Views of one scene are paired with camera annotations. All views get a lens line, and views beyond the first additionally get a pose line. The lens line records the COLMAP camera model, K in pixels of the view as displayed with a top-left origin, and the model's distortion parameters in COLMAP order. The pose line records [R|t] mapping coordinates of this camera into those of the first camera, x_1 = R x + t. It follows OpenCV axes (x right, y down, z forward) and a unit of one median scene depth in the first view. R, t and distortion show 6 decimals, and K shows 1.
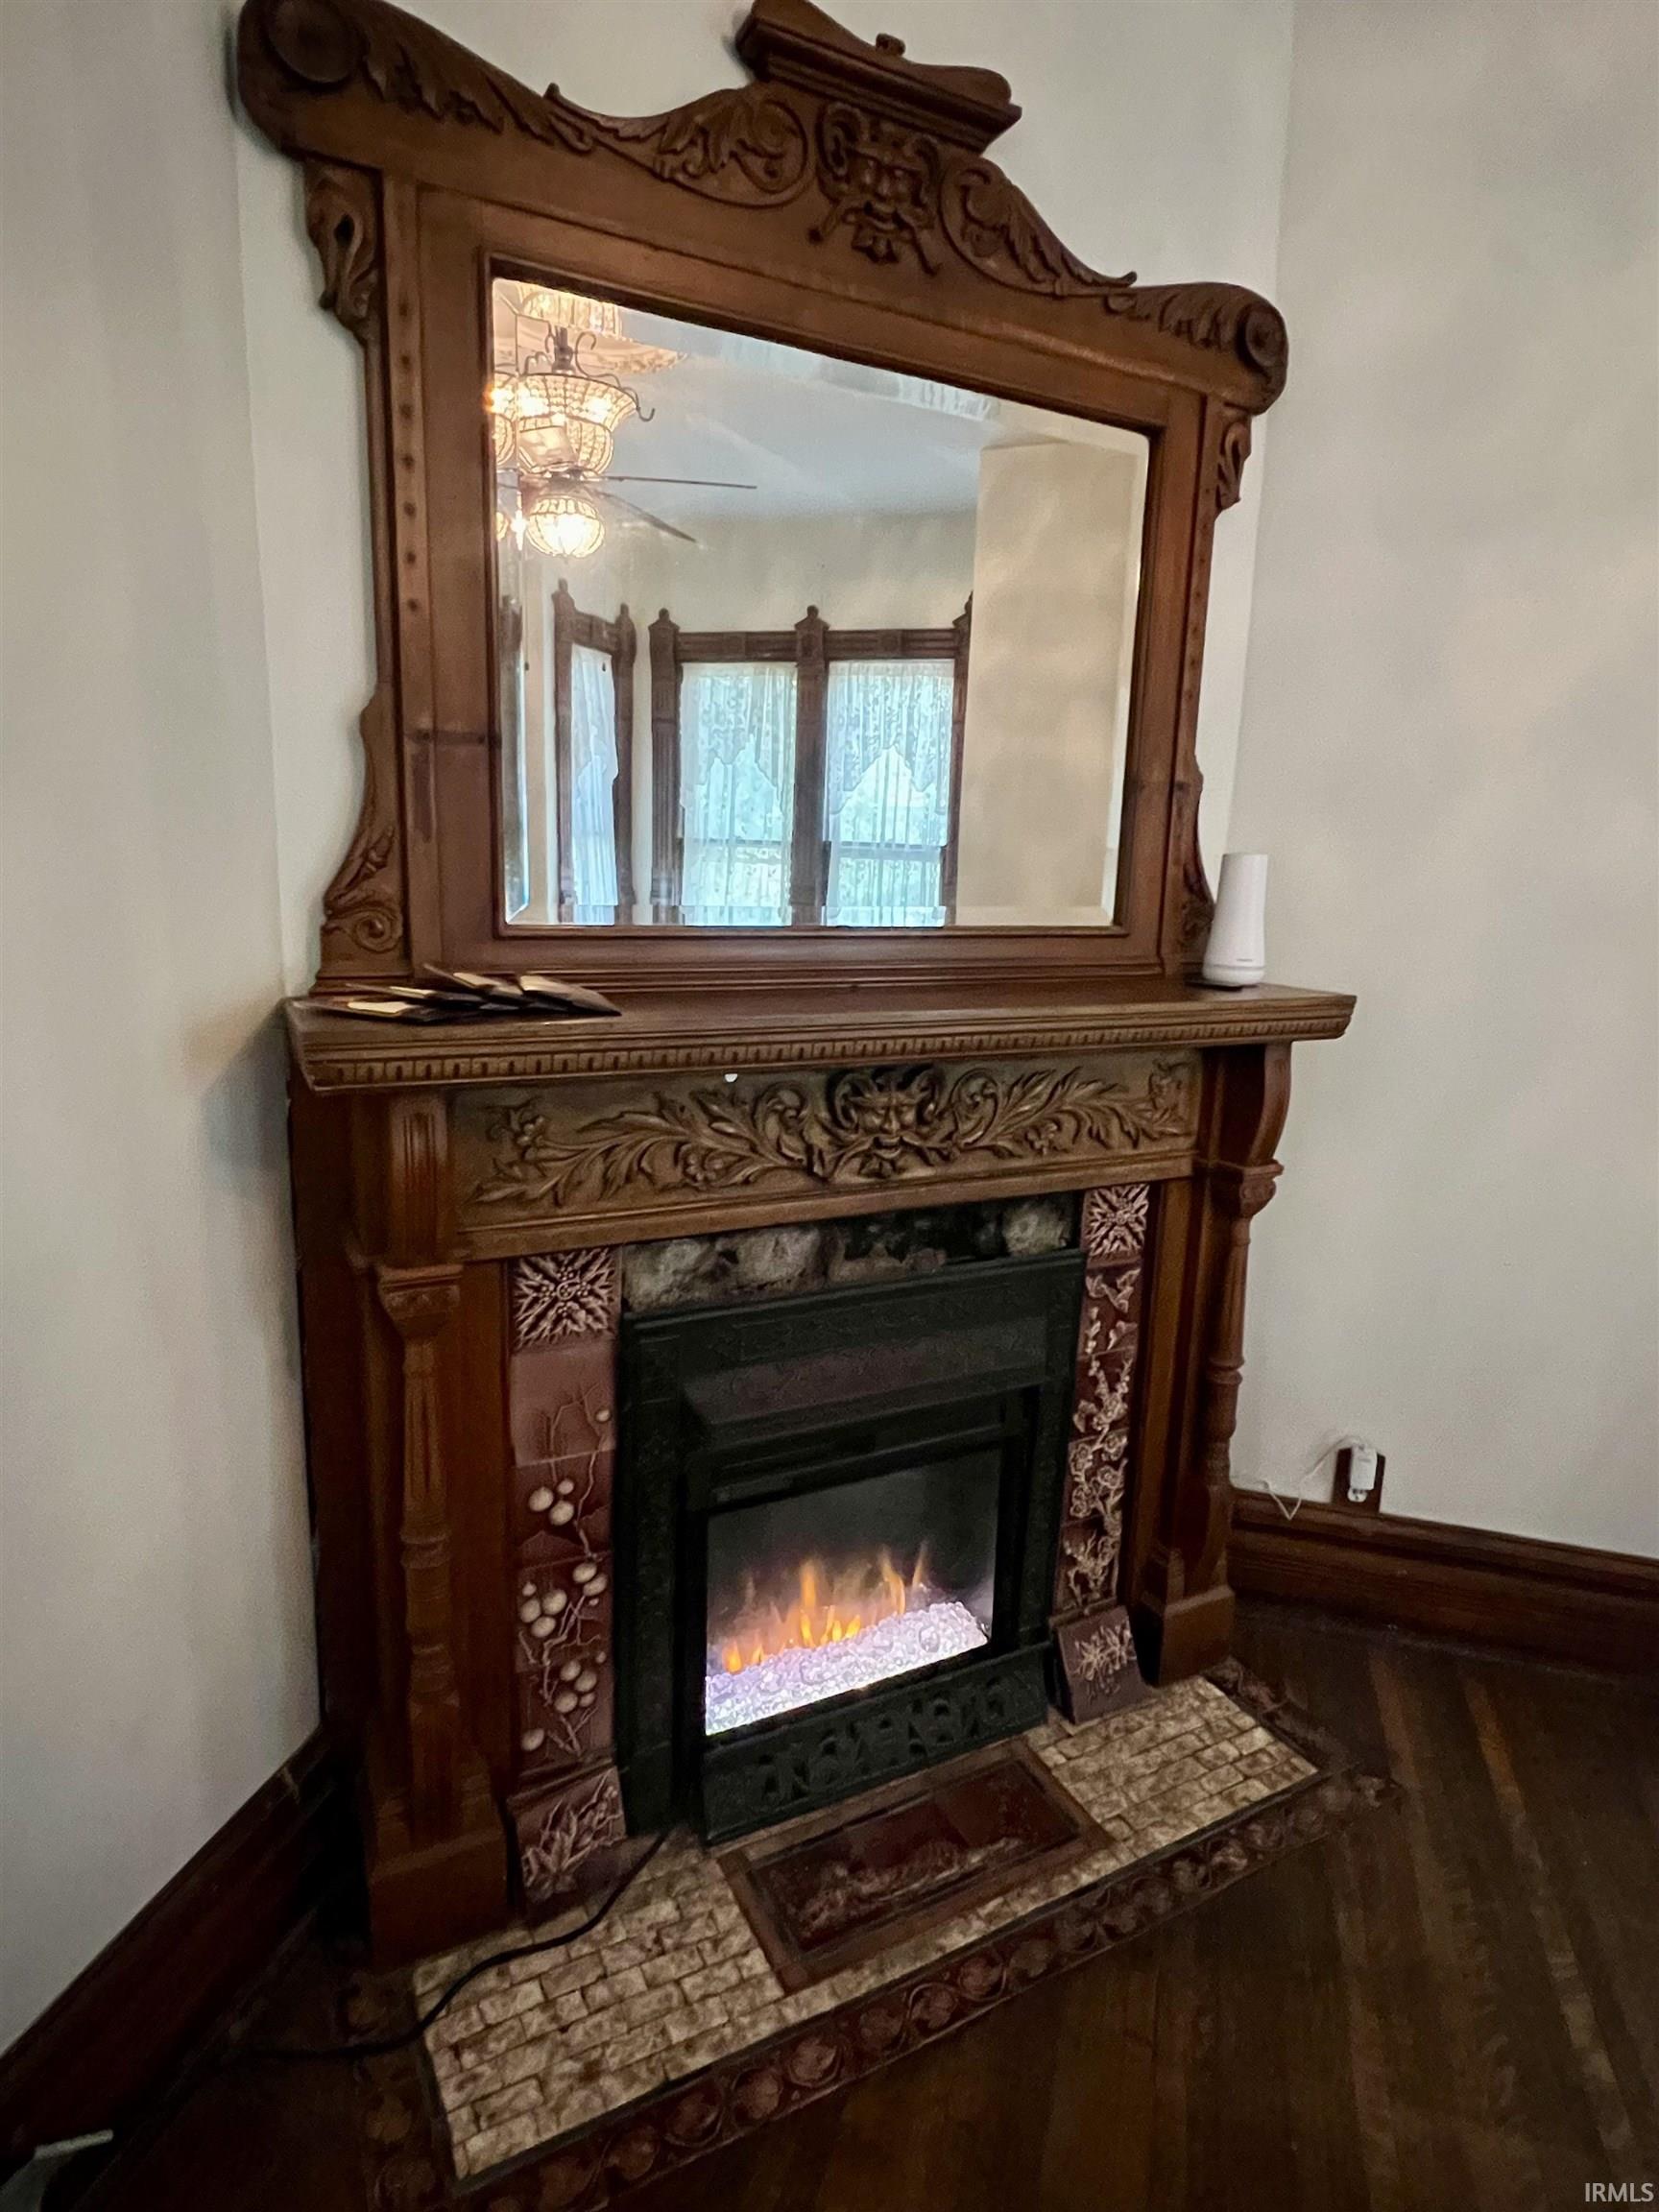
lens RADIAL K [[1212.2, 0, 828.6], [0, 1212.2, 1102.0], [0, 0, 1]] dist [0.004219, 0.000575]
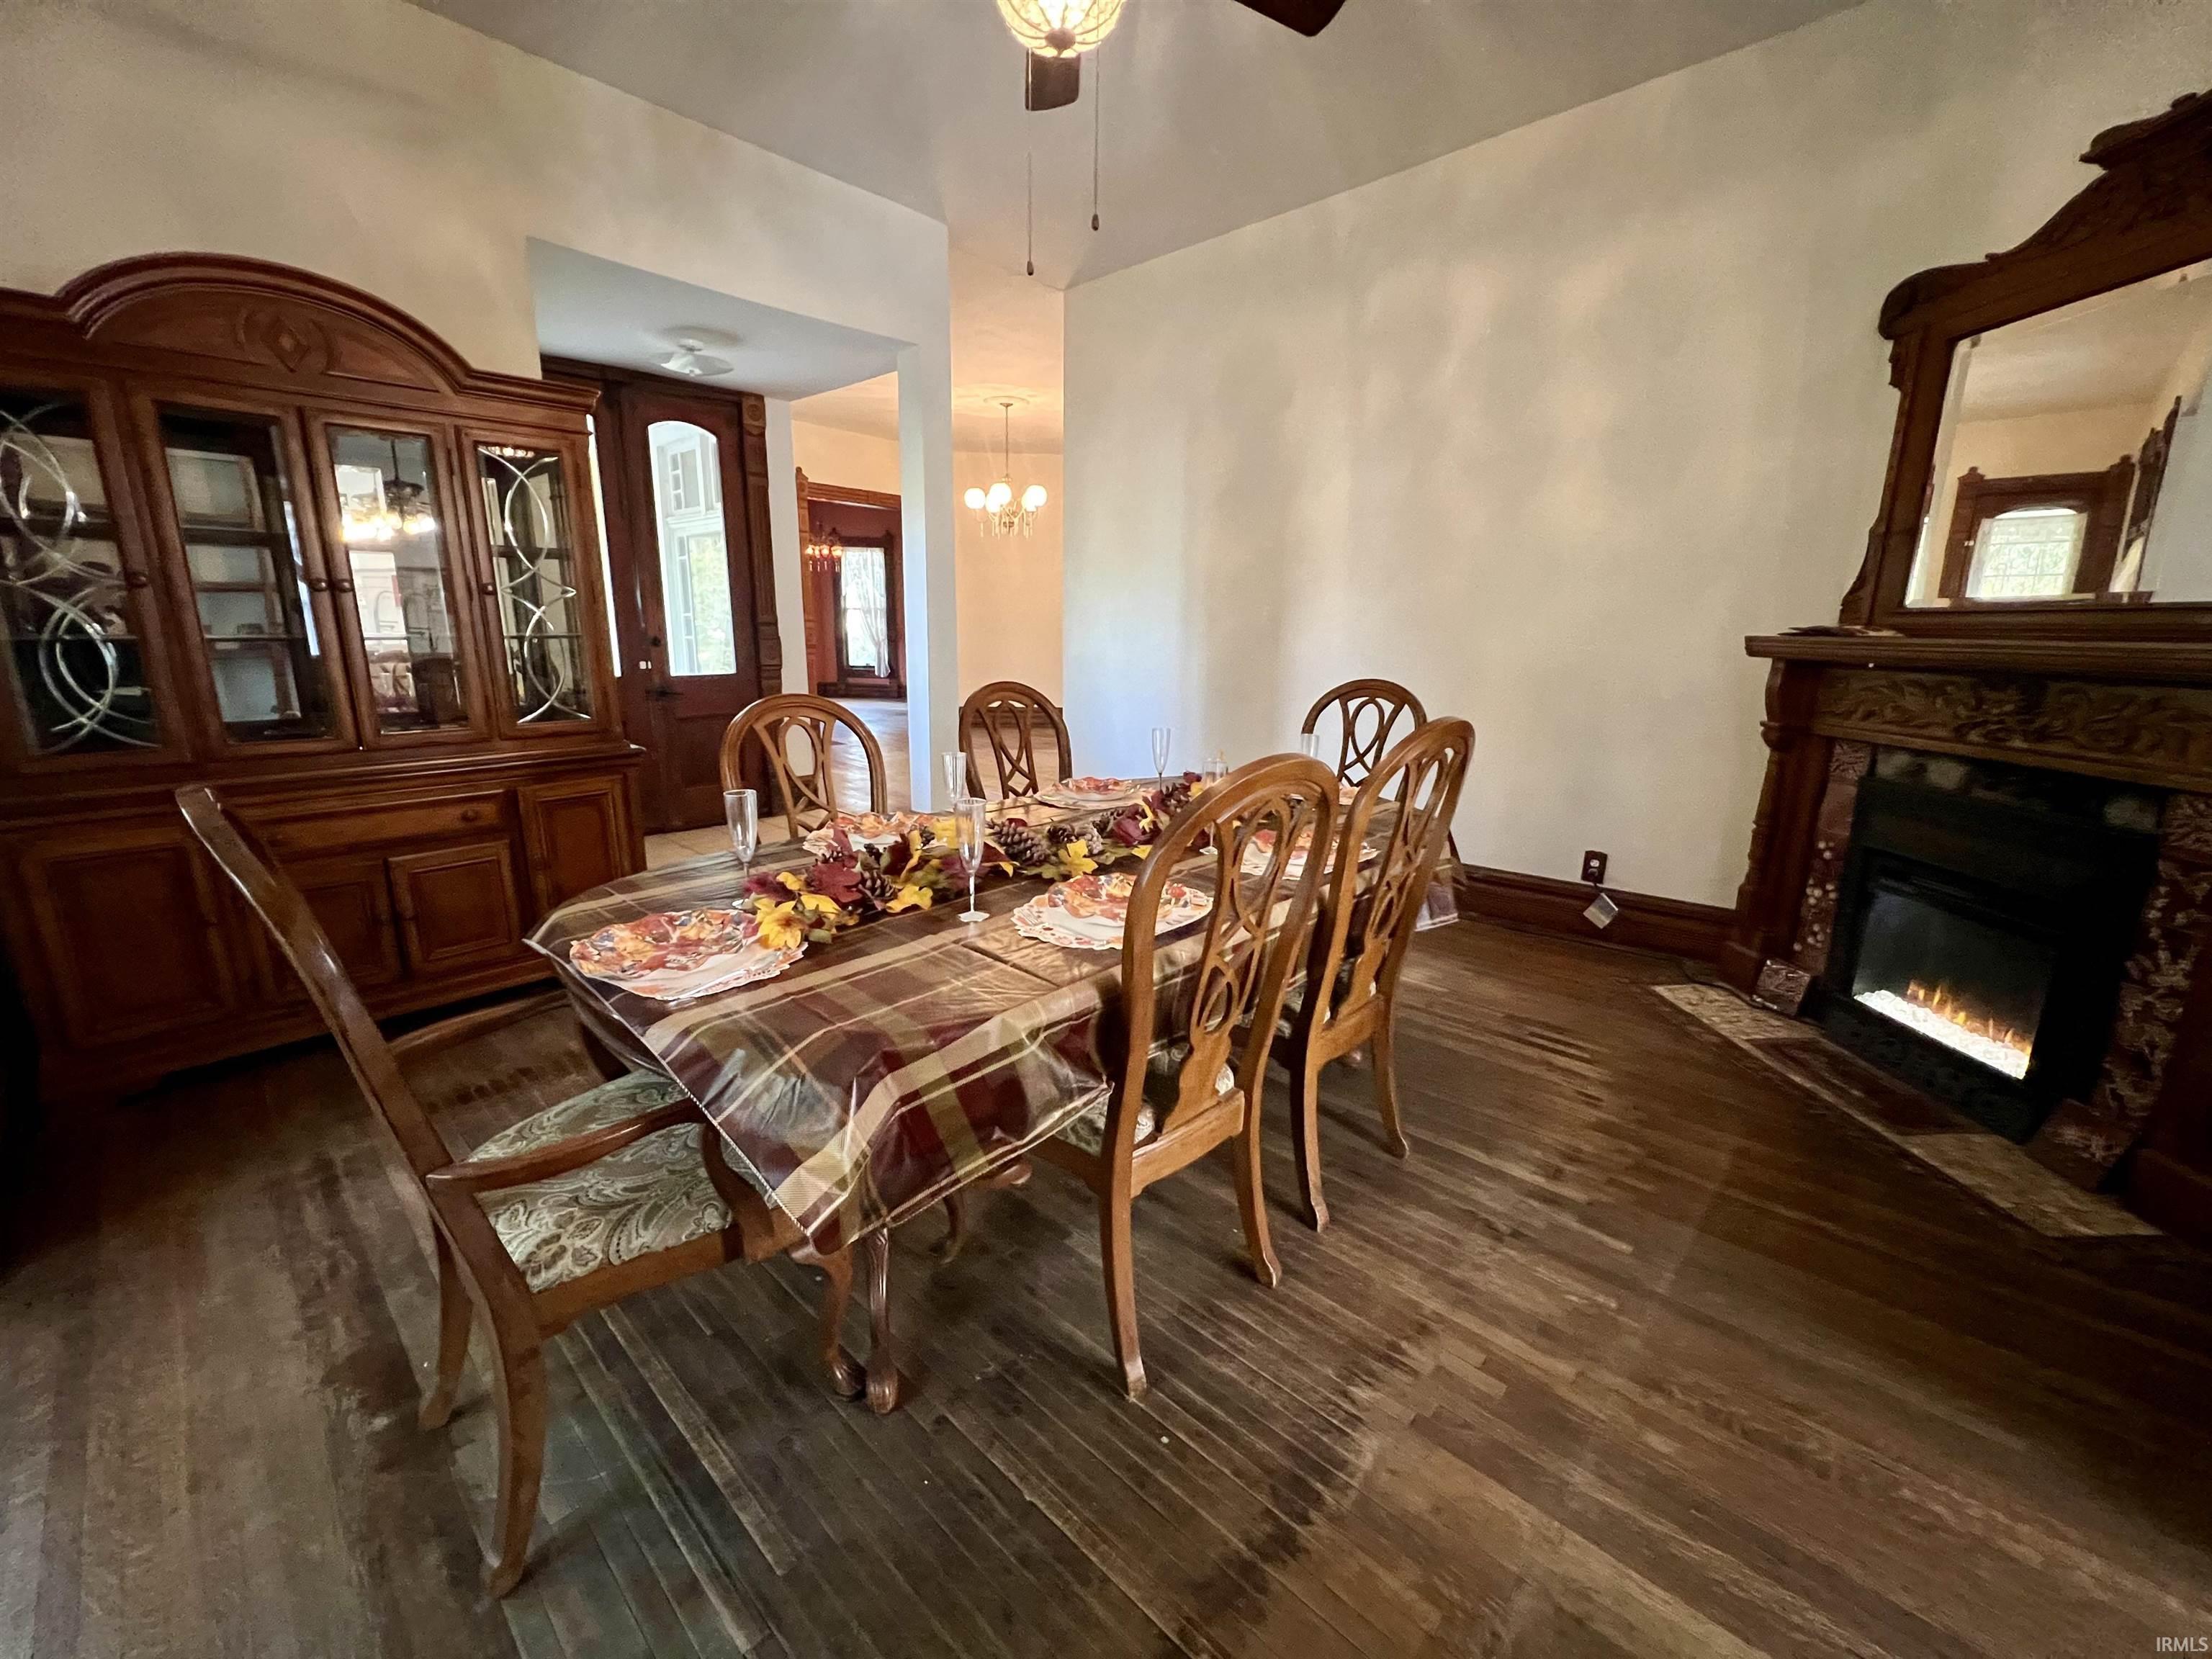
lens RADIAL K [[874.8, 0, 1104.7], [0, 874.8, 823.6], [0, 0, 1]] dist [-0.000967, -0.000214]
pose [[-0.448662, 0.163304, -0.878654, 1.791026], [-0.201826, 0.939250, 0.277624, 0.082658], [0.870614, 0.301894, -0.388447, 0.377449]]
